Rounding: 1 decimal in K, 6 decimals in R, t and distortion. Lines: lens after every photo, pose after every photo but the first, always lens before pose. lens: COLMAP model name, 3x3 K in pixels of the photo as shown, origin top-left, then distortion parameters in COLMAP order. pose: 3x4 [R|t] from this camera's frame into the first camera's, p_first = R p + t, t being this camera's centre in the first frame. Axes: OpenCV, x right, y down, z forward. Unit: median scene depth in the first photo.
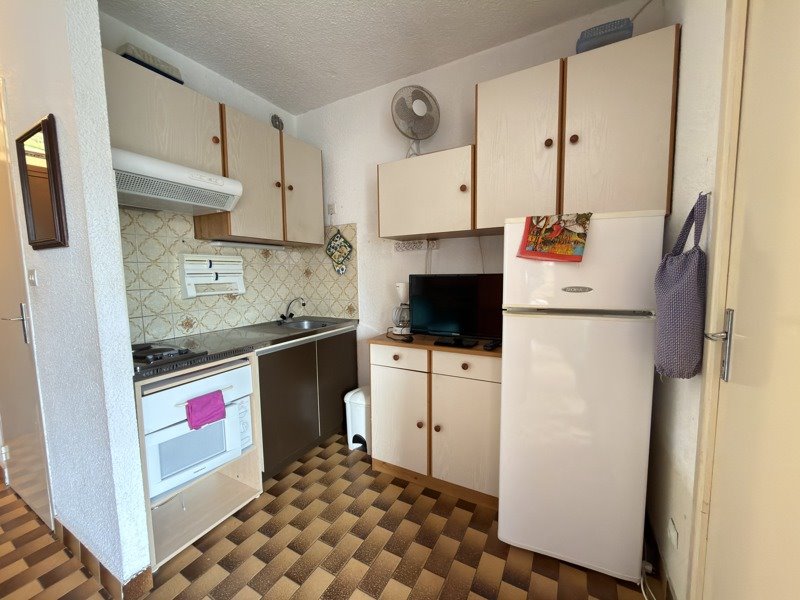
lens RADIAL K [[316.2, 0, 400.3], [0, 316.2, 300.6], [0, 0, 1]] dist [-0.000797, -0.000553]
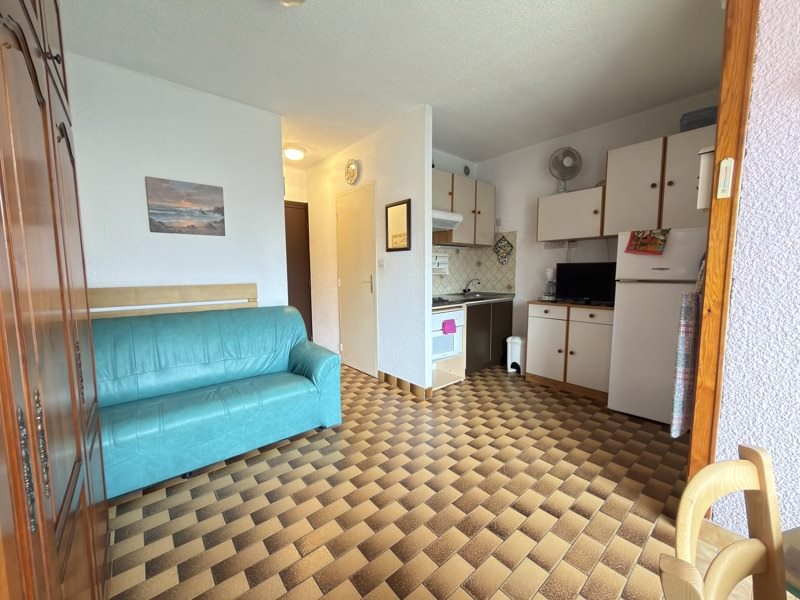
lens RADIAL K [[316.2, 0, 399.8], [0, 316.2, 300.6], [0, 0, 1]] dist [-0.000797, -0.000553]
pose [[0.934148, 0.042131, -0.354390, -0.156428], [-0.037946, 0.999104, 0.018752, 0.123960], [0.354863, -0.004070, 0.934910, -0.929971]]
